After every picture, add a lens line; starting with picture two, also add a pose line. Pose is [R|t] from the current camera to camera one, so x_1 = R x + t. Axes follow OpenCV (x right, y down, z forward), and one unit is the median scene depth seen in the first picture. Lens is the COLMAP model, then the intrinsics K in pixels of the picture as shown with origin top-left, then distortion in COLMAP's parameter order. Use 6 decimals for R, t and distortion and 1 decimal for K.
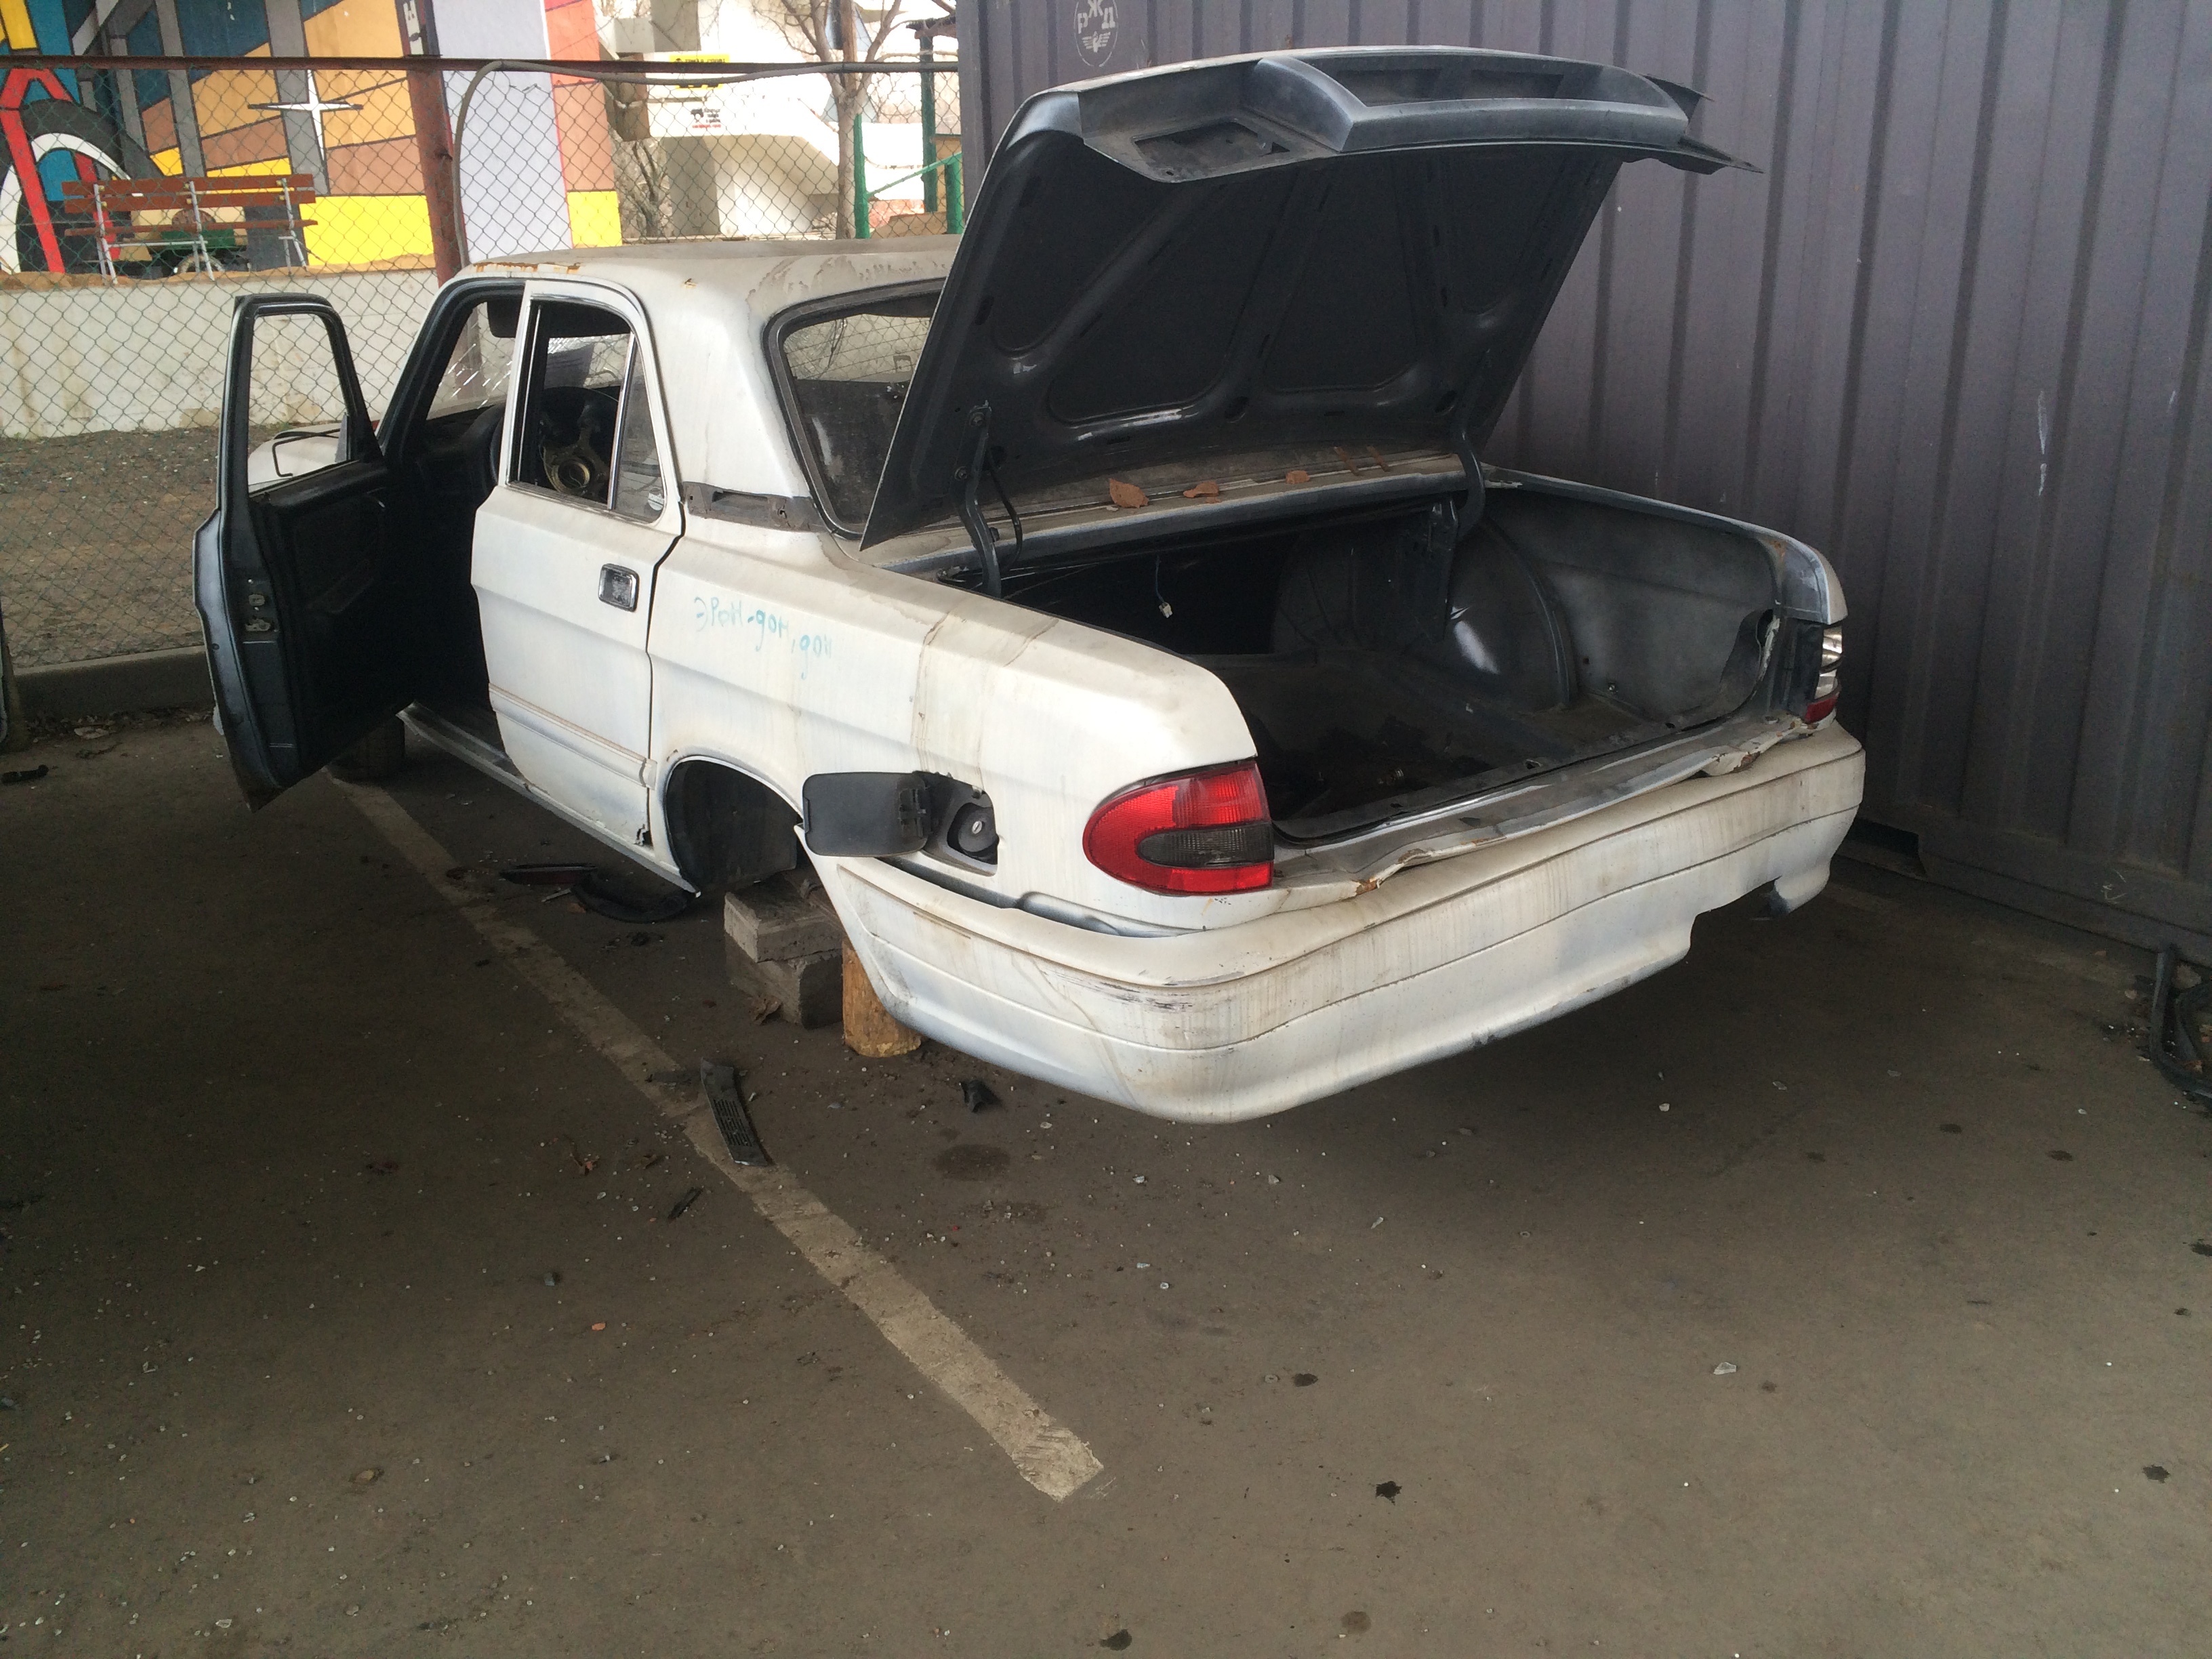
lens RADIAL K [[1889.8, 0, 1106.0], [0, 1889.8, 829.5], [0, 0, 1]] dist [0.073985, -0.101990]
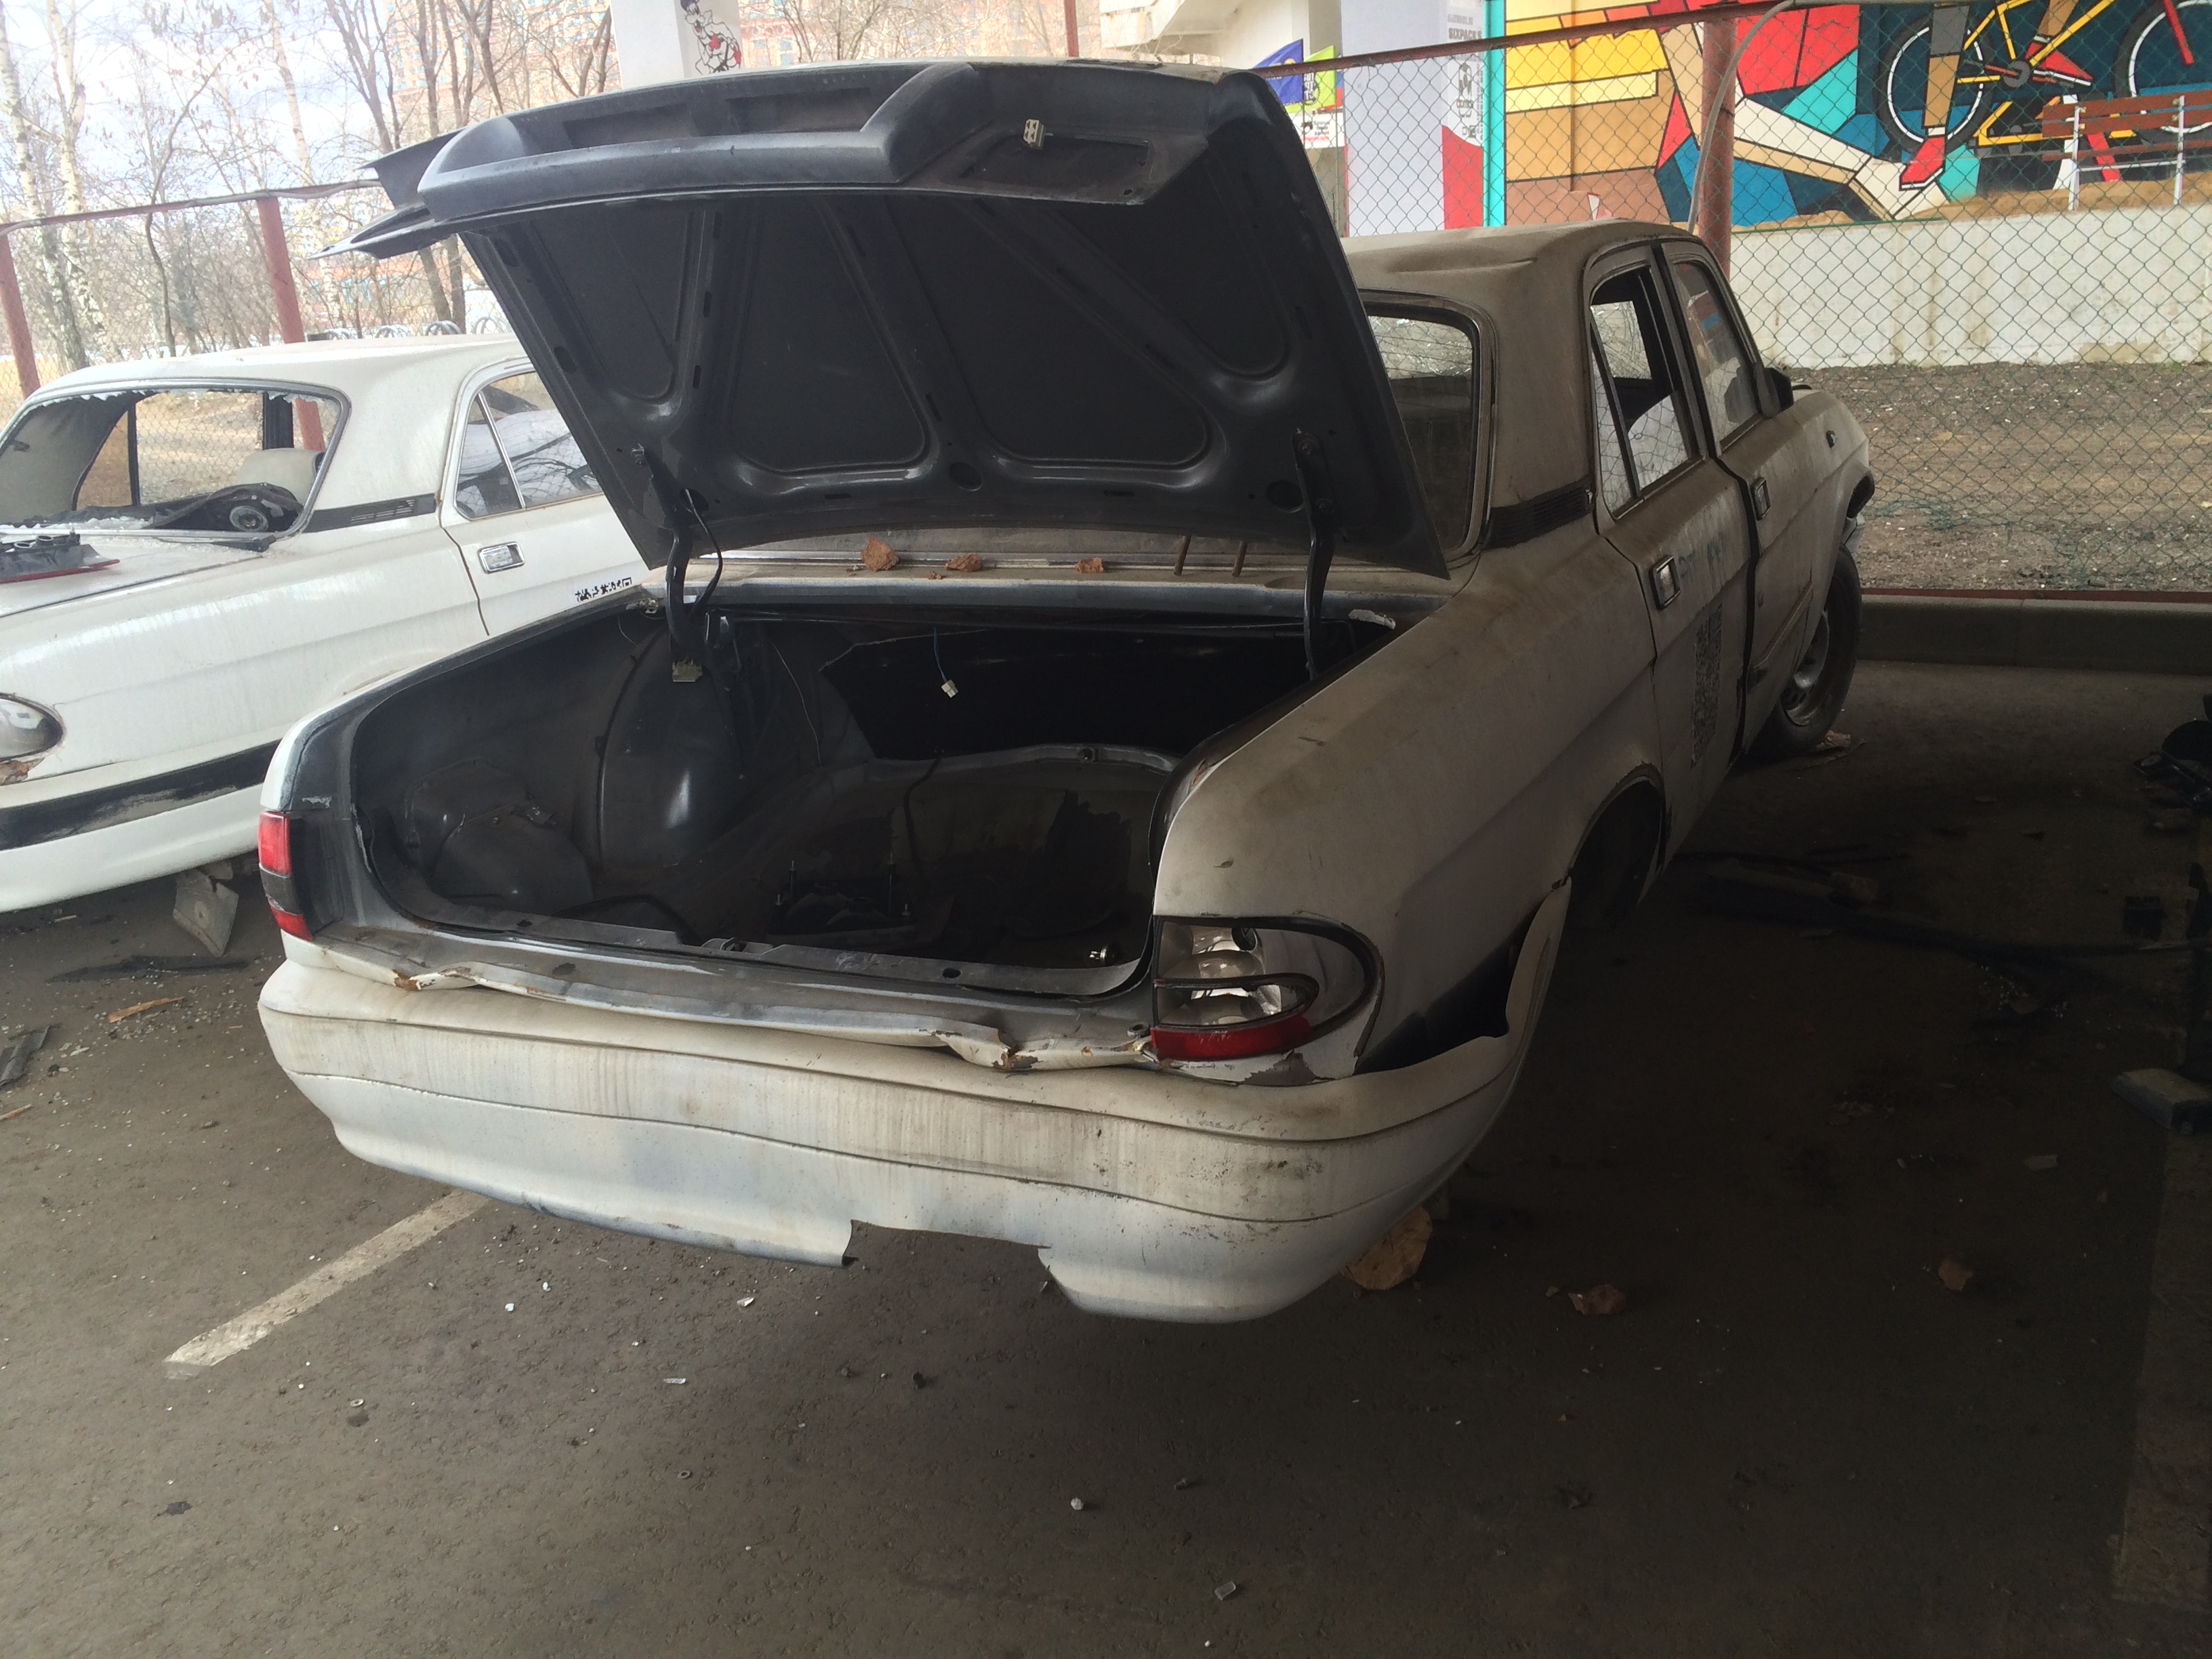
lens RADIAL K [[1889.8, 0, 1106.0], [0, 1889.8, 829.5], [0, 0, 1]] dist [0.073985, -0.101990]
pose [[0.448730, 0.265919, -0.853187, 1.036187], [-0.225589, 0.957491, 0.179780, -0.280628], [0.864726, 0.111797, 0.489643, 0.771385]]
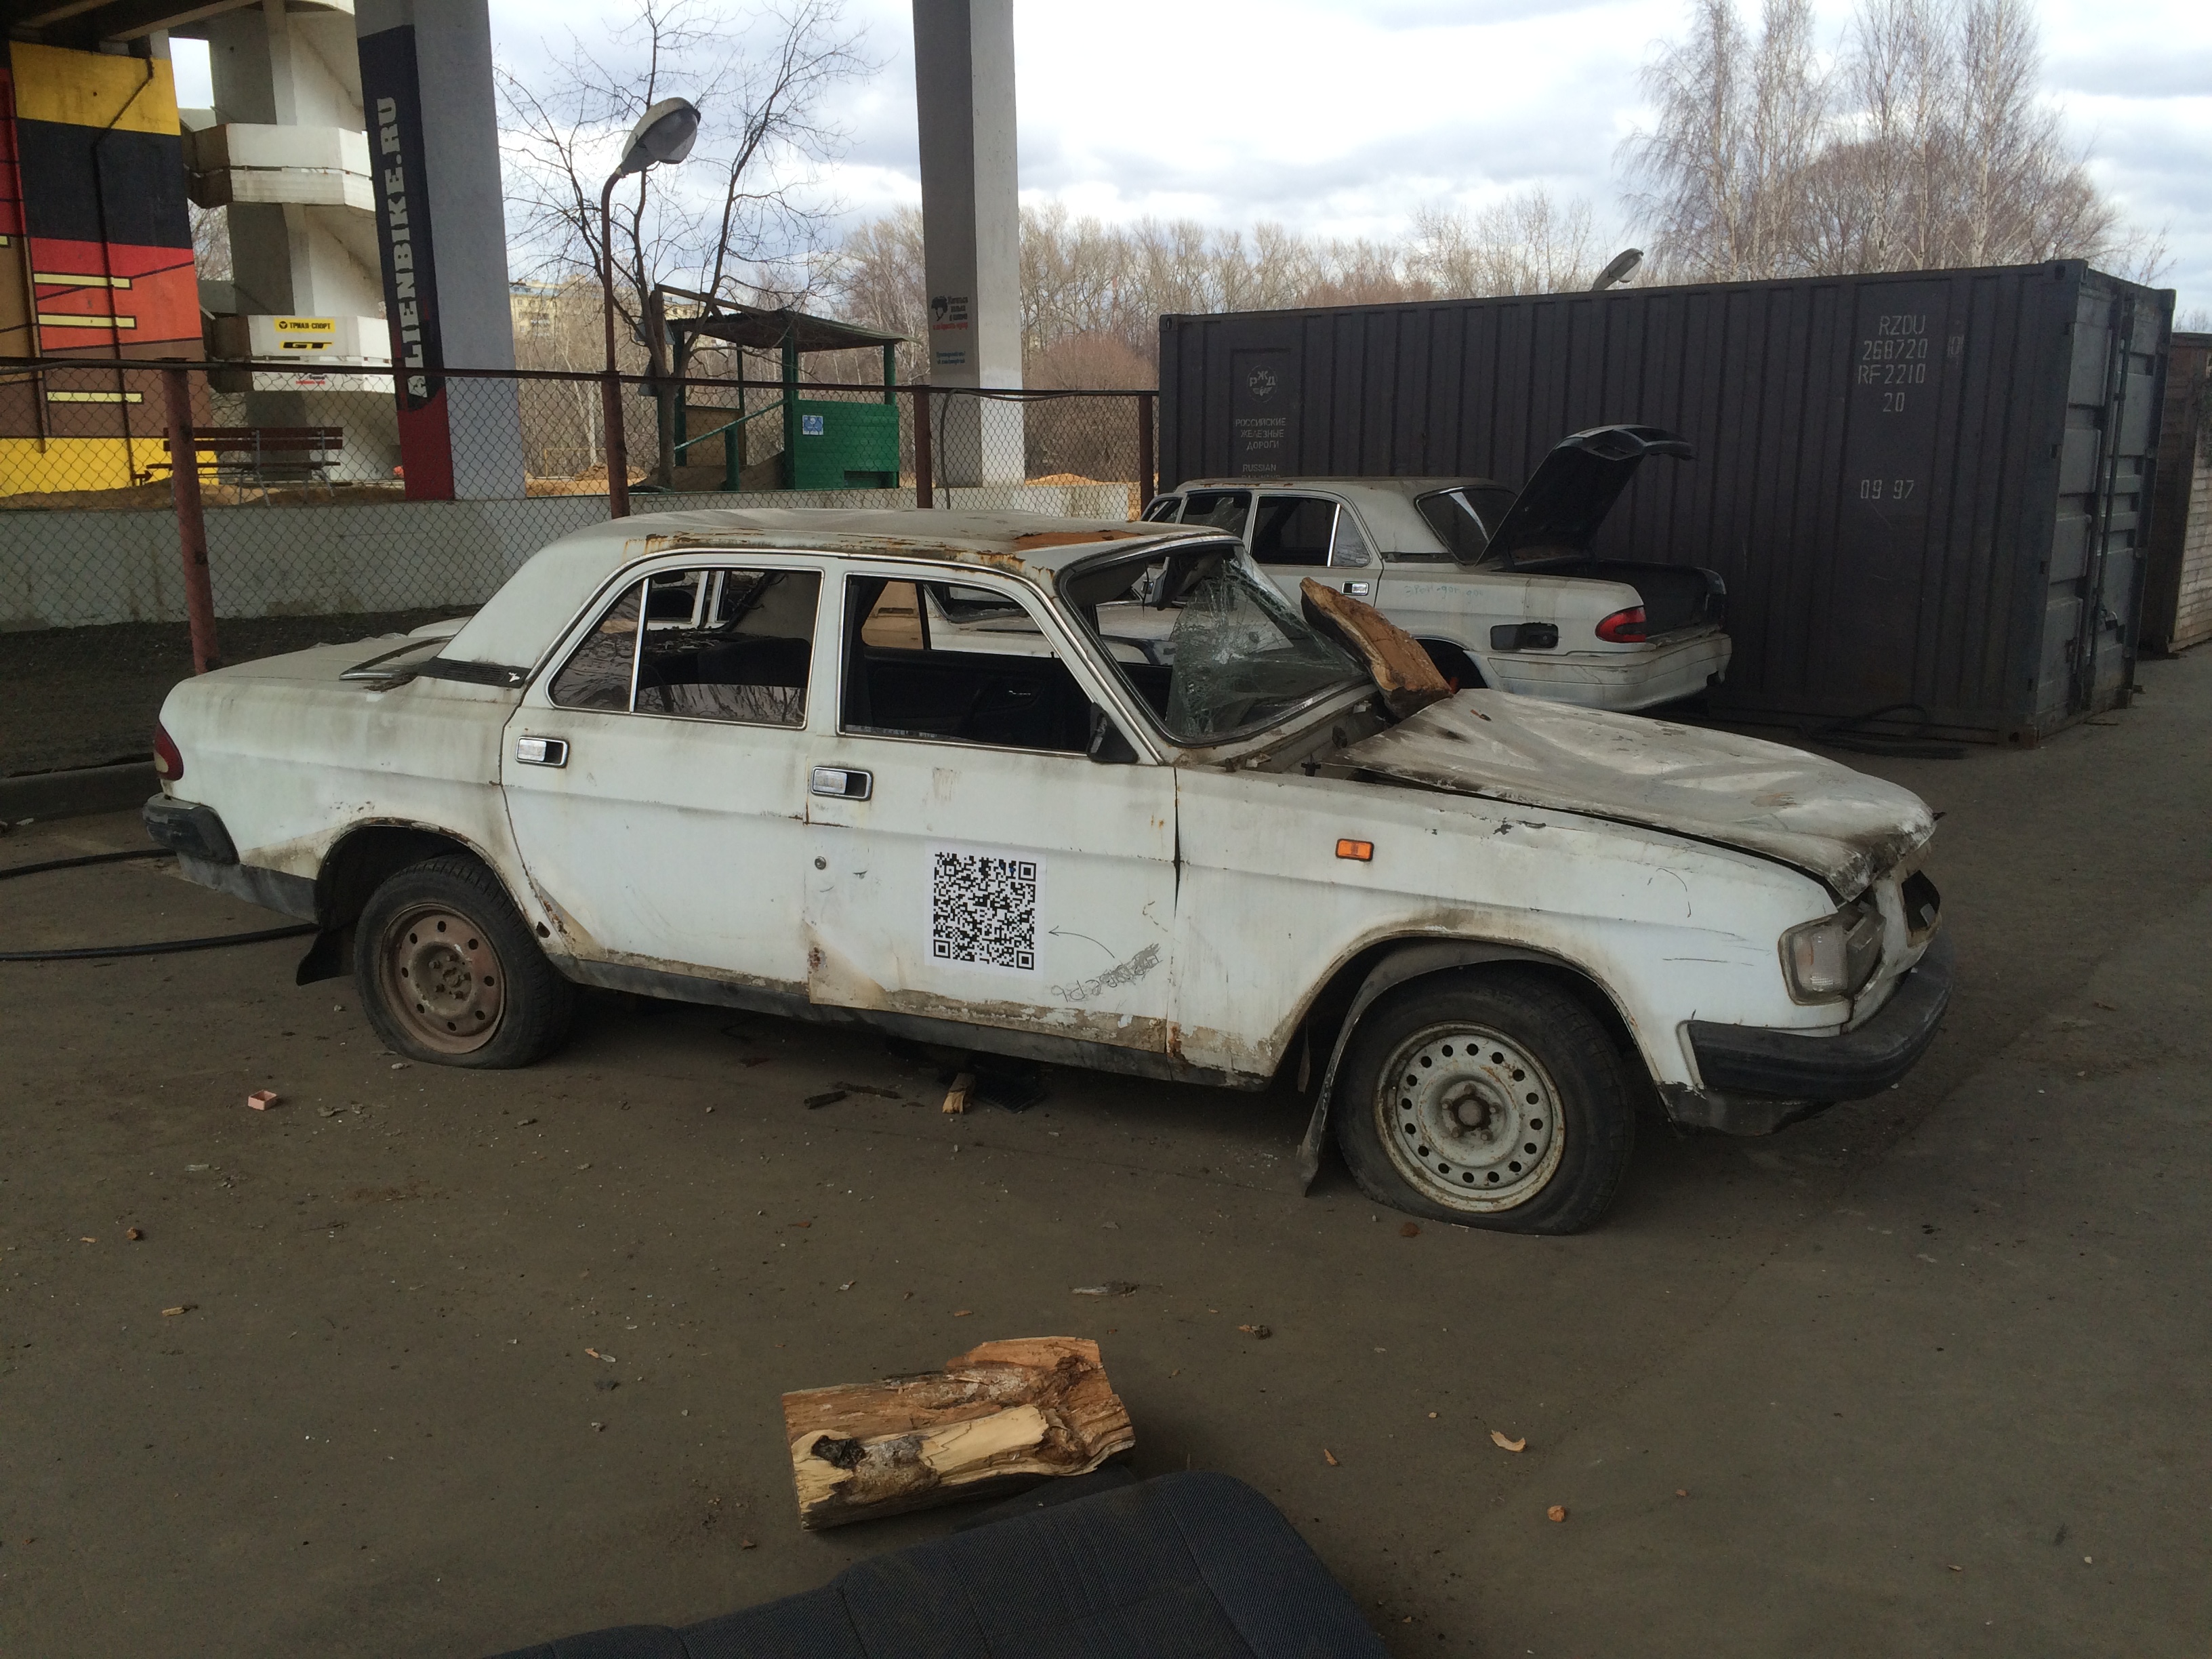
lens RADIAL K [[1889.8, 0, 1106.0], [0, 1889.8, 829.5], [0, 0, 1]] dist [0.073985, -0.101990]
pose [[0.953395, -0.035935, 0.299577, -1.454102], [0.074217, 0.990307, -0.117402, 0.534375], [-0.292454, 0.134164, 0.946821, -1.547379]]
